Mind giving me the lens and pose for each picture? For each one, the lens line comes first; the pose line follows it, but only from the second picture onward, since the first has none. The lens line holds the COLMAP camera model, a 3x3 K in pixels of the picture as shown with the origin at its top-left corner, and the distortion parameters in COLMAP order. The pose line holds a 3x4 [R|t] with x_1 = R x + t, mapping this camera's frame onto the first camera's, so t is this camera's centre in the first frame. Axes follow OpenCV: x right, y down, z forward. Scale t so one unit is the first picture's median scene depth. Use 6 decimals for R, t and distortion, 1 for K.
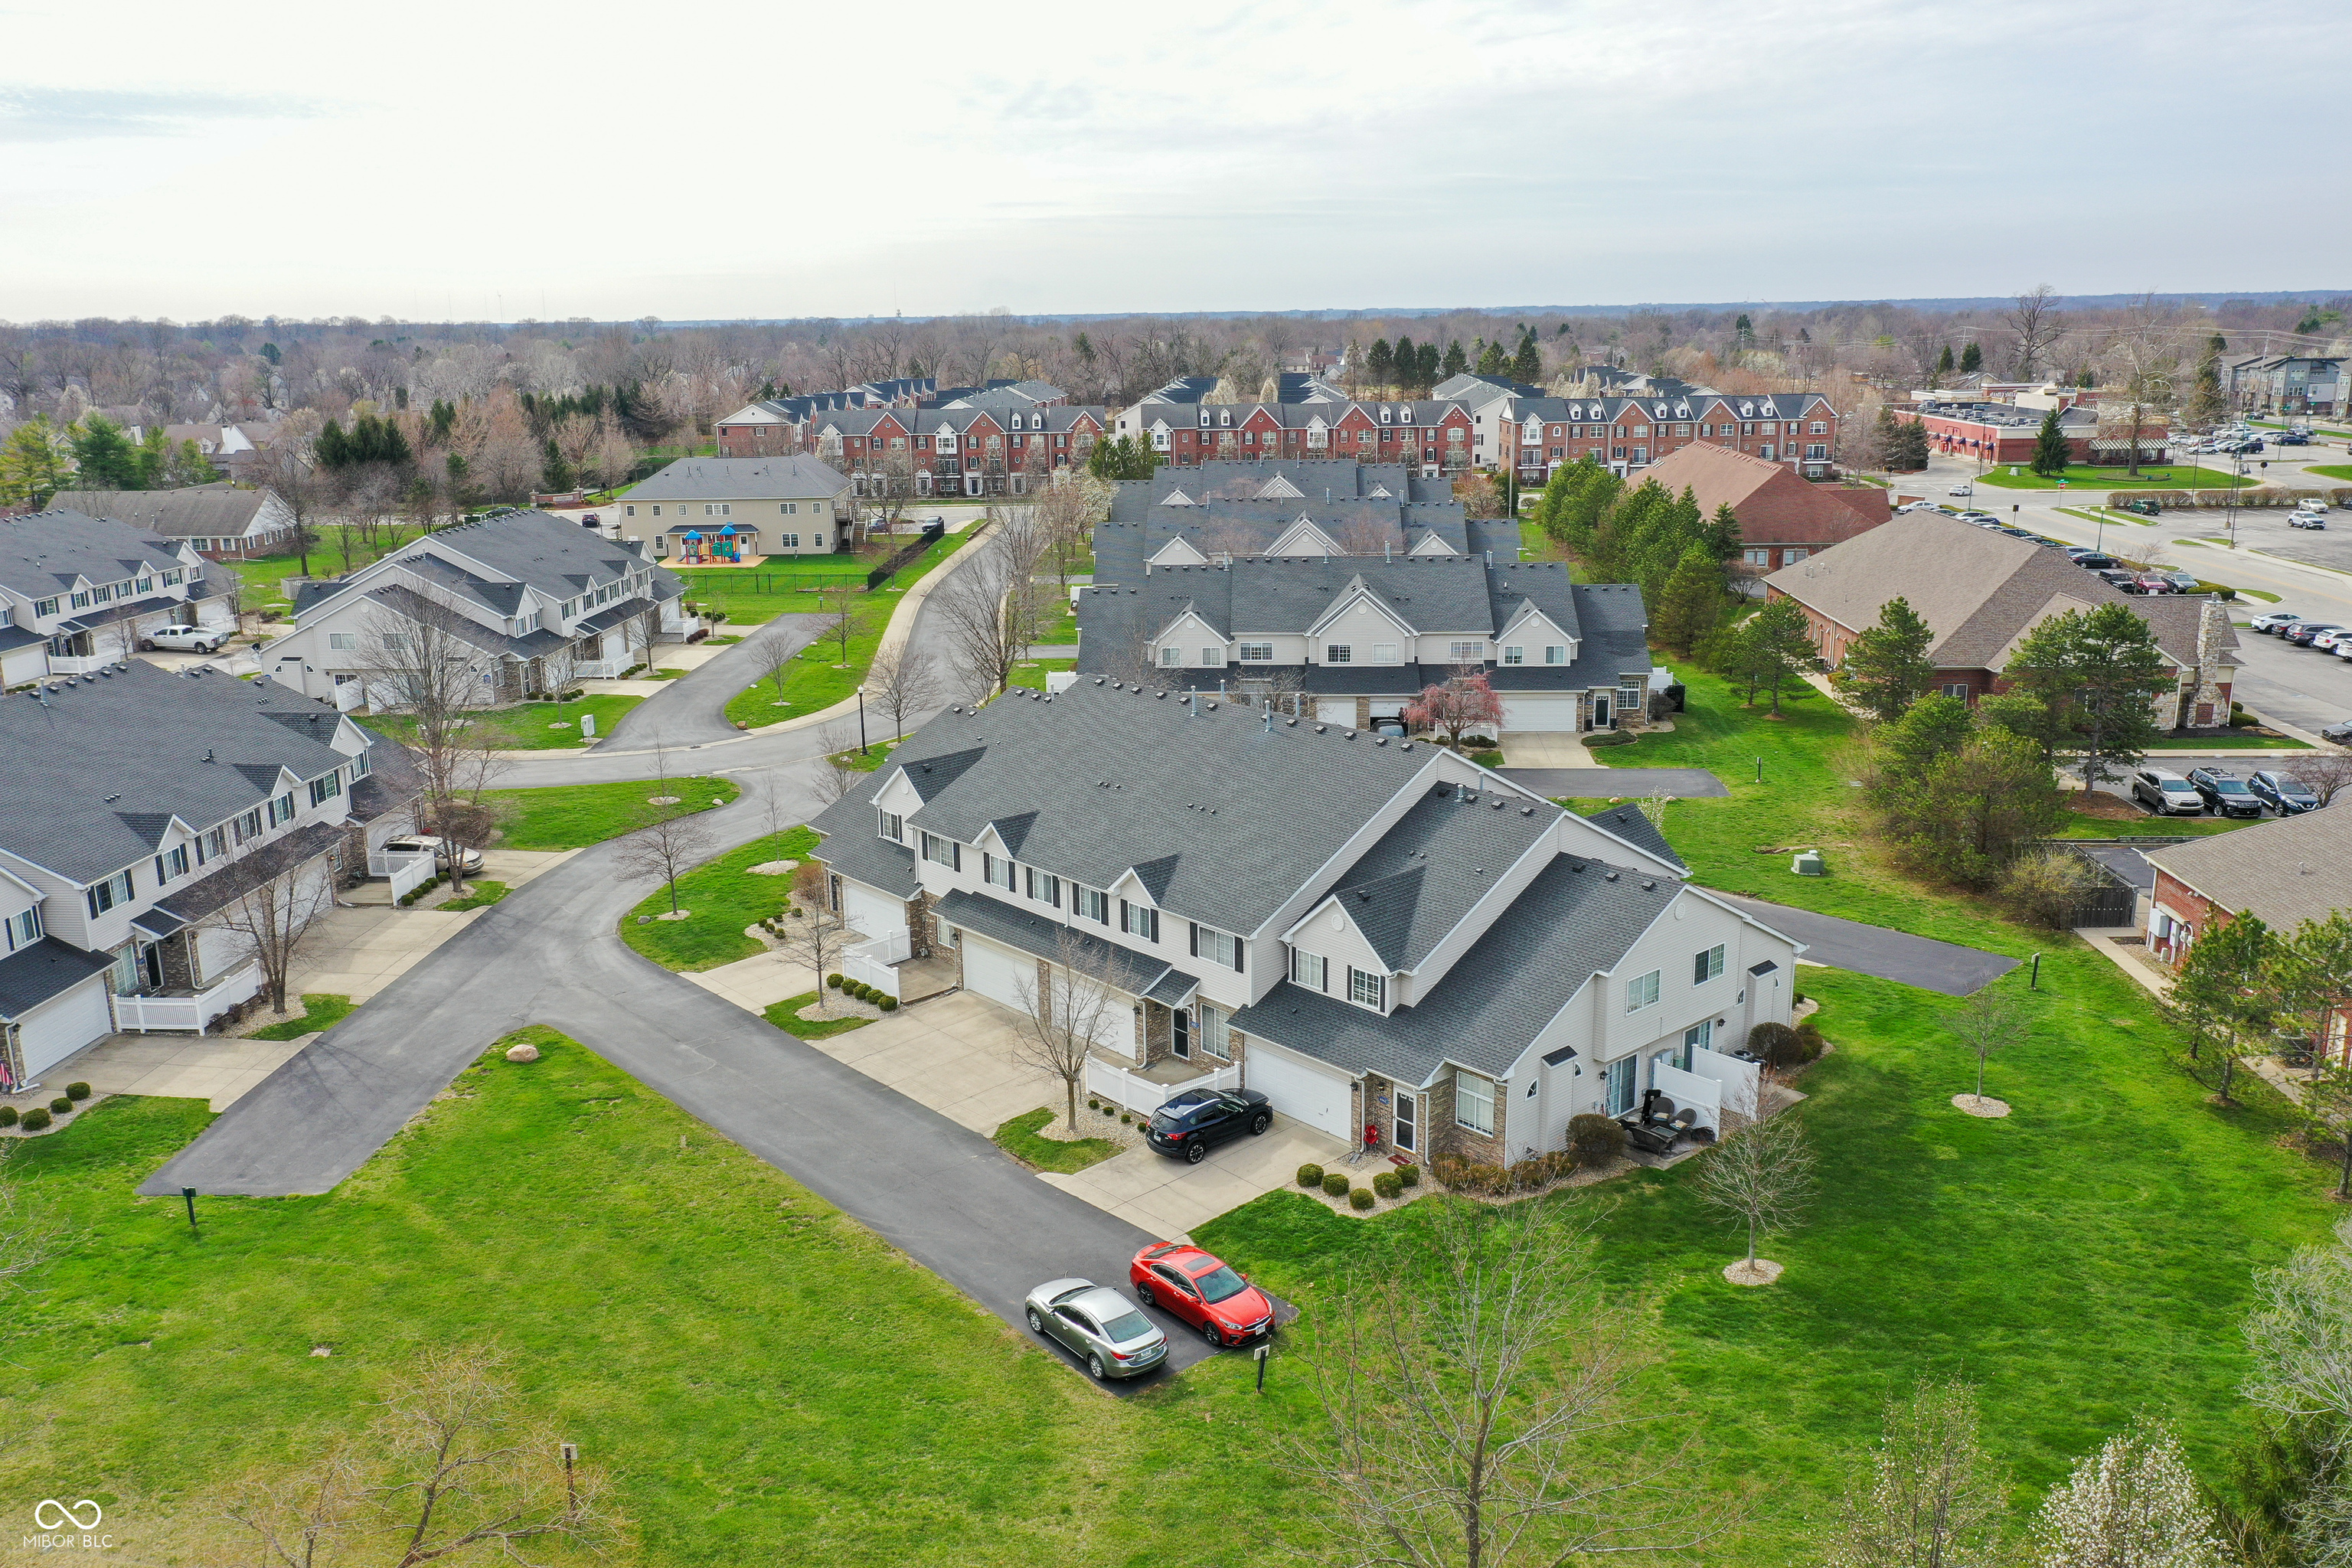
lens RADIAL K [[1859.9, 0, 1176.0], [0, 1859.9, 784.0], [0, 0, 1]] dist [0.016958, 0.007508]
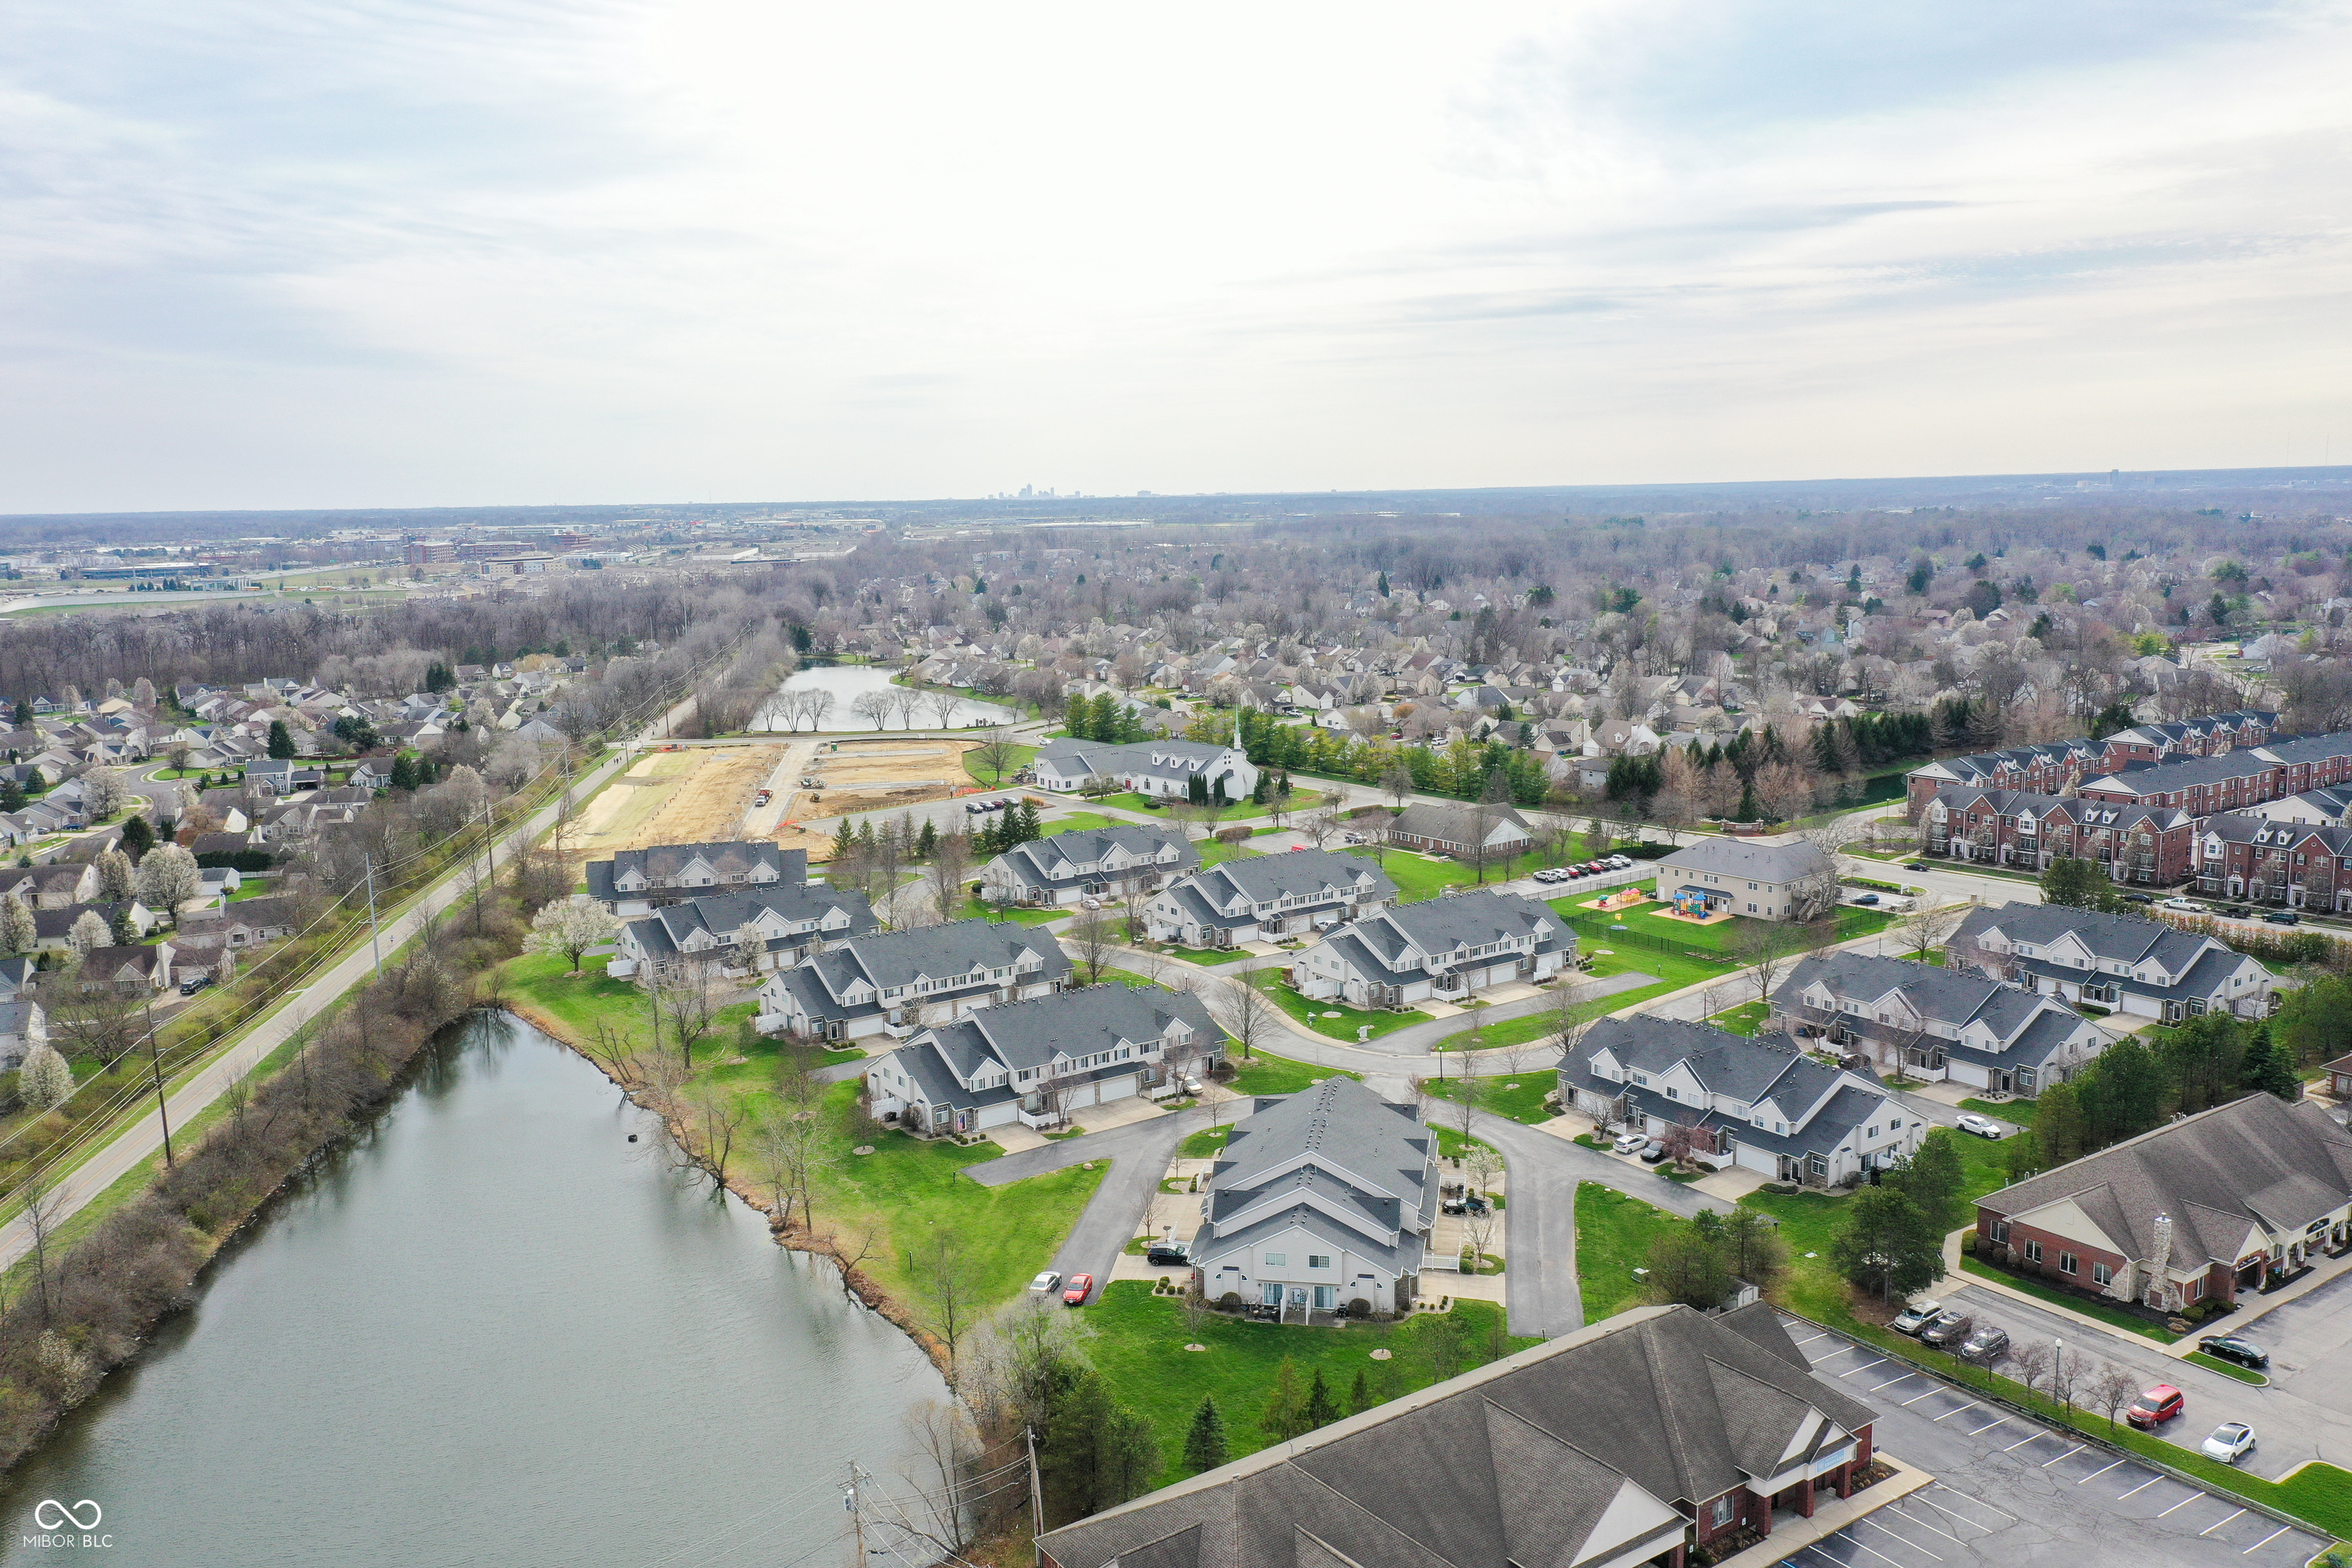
lens RADIAL K [[1865.2, 0, 1176.0], [0, 1865.2, 784.0], [0, 0, 1]] dist [0.005759, 0.005798]
pose [[0.613953, 0.124028, -0.779538, 1.525799], [-0.180279, 0.983509, 0.014496, -0.402122], [0.768480, 0.131635, 0.626188, -0.610100]]
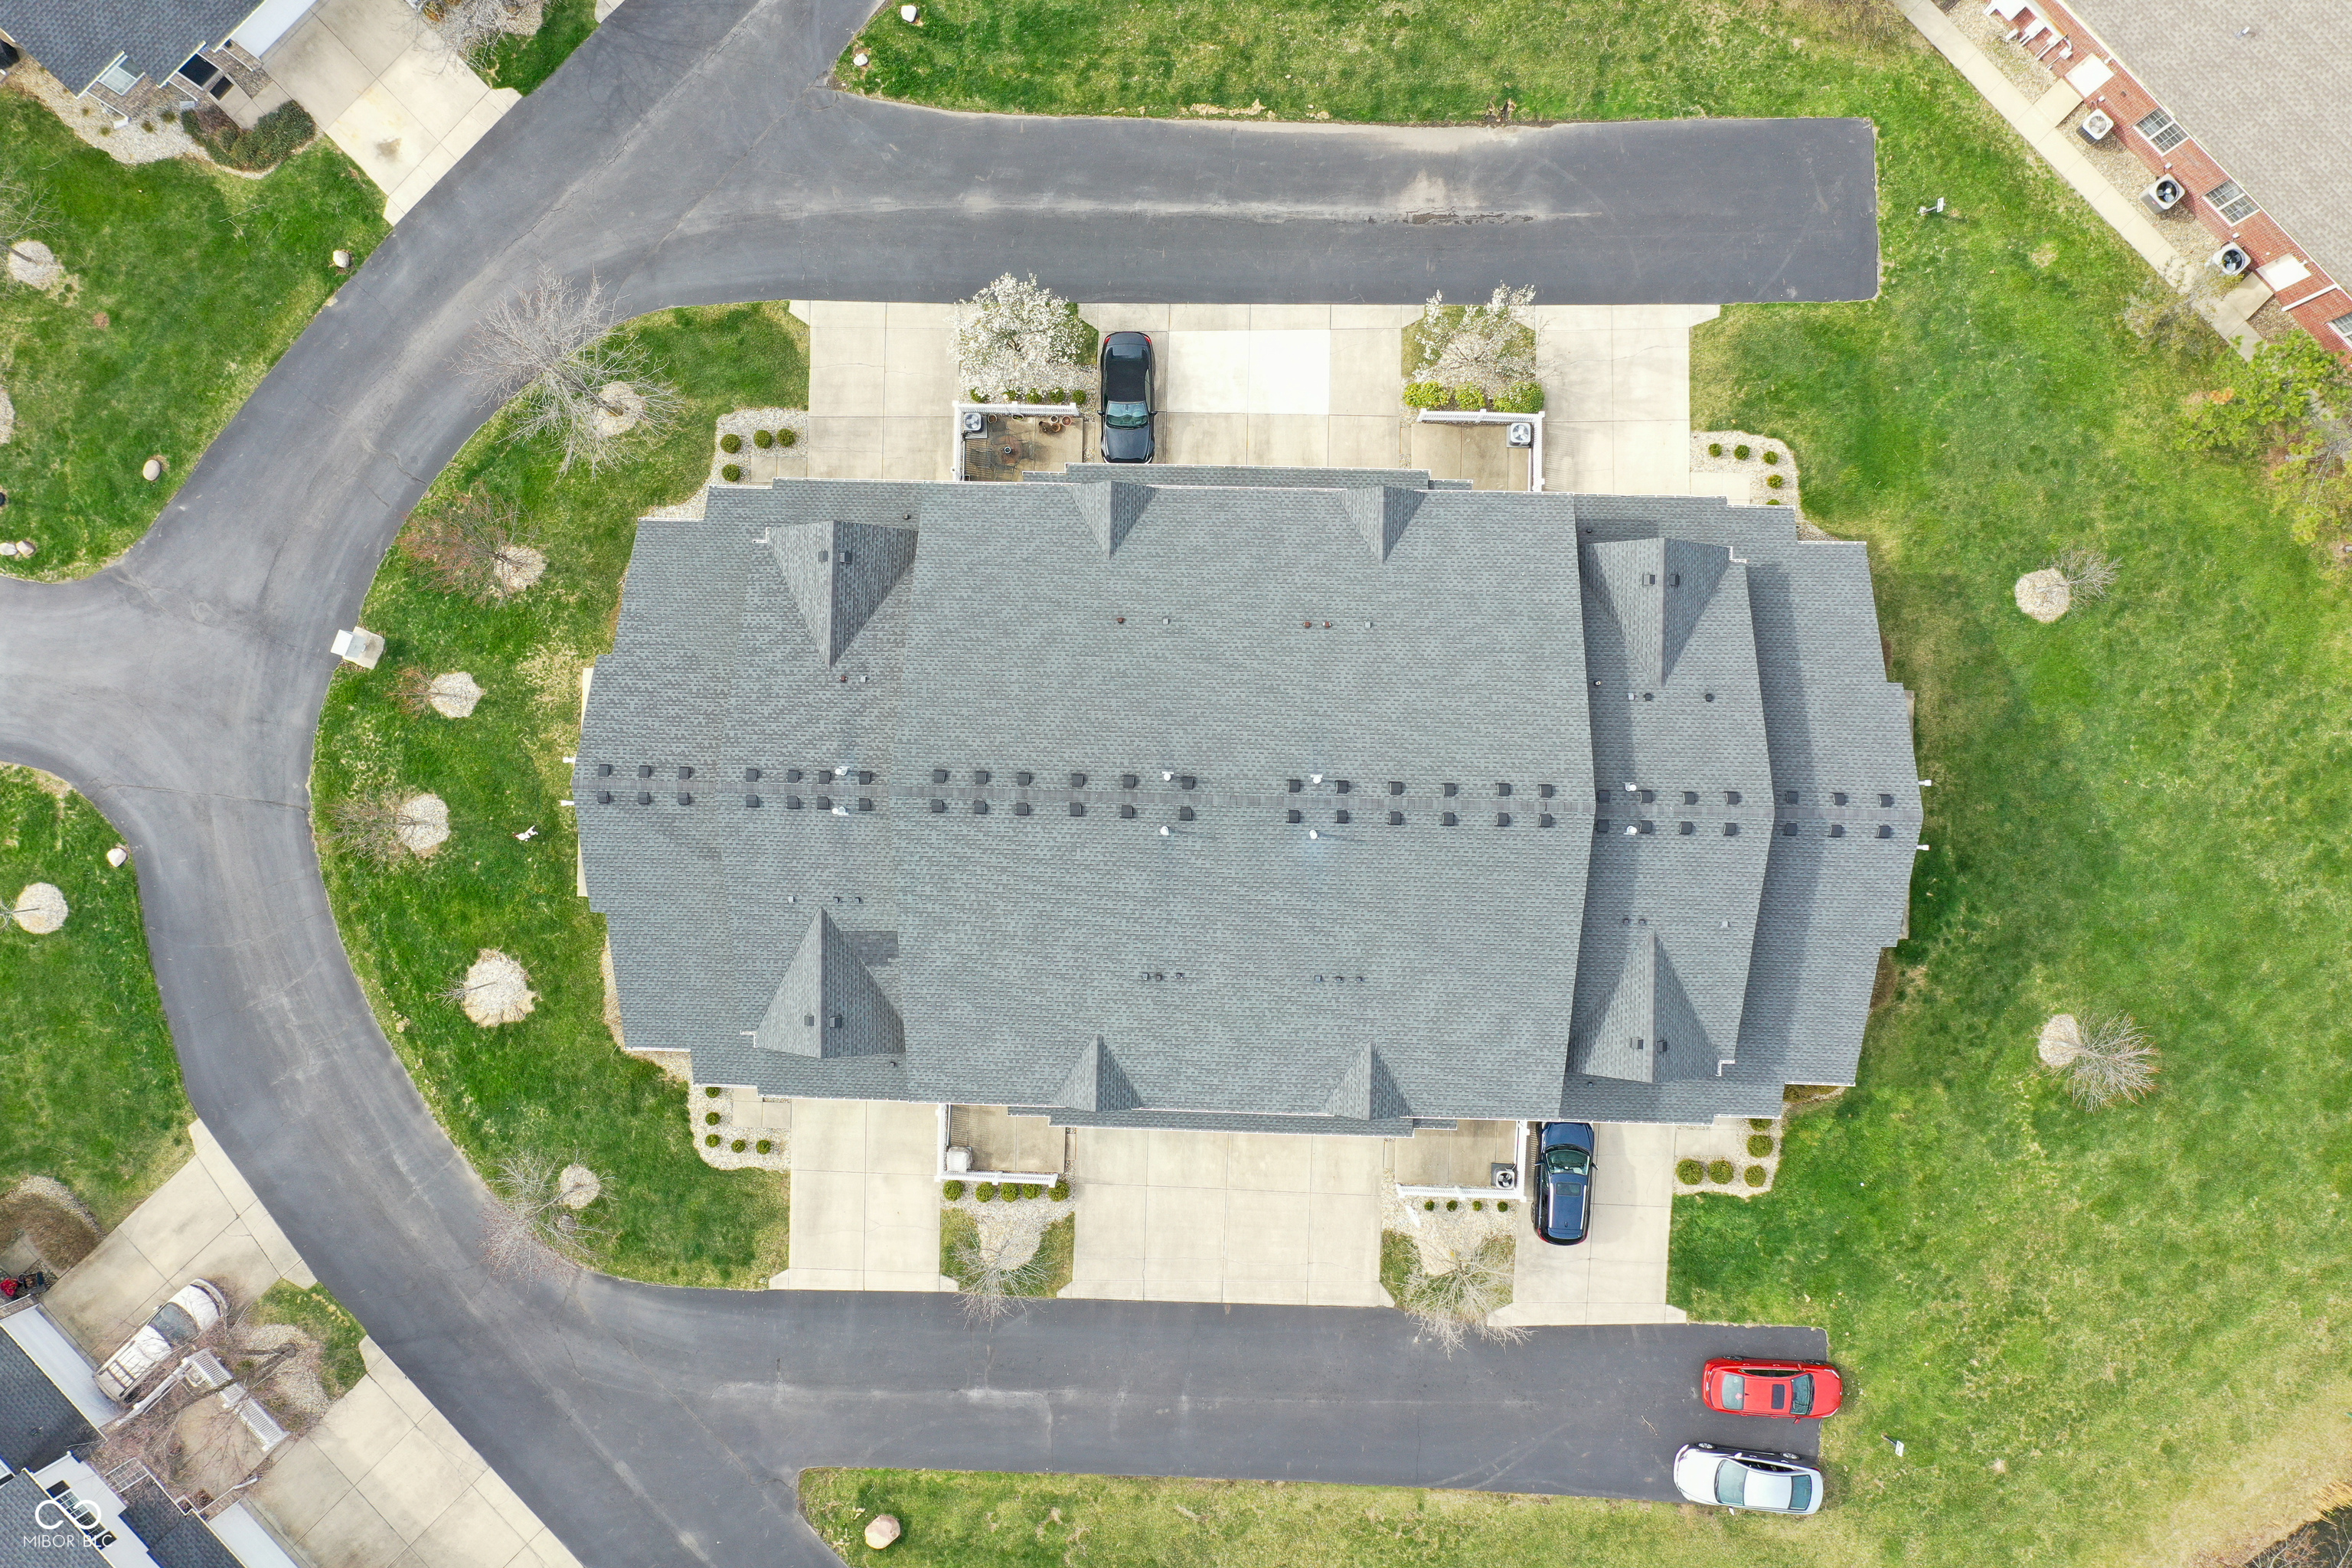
lens RADIAL K [[1859.9, 0, 1176.0], [0, 1859.9, 784.0], [0, 0, 1]] dist [0.016958, 0.007508]
pose [[0.682914, -0.730498, -0.001031, 0.022543], [0.198616, 0.184319, 0.962589, -0.655145], [-0.702980, -0.657570, 0.270963, 0.726641]]
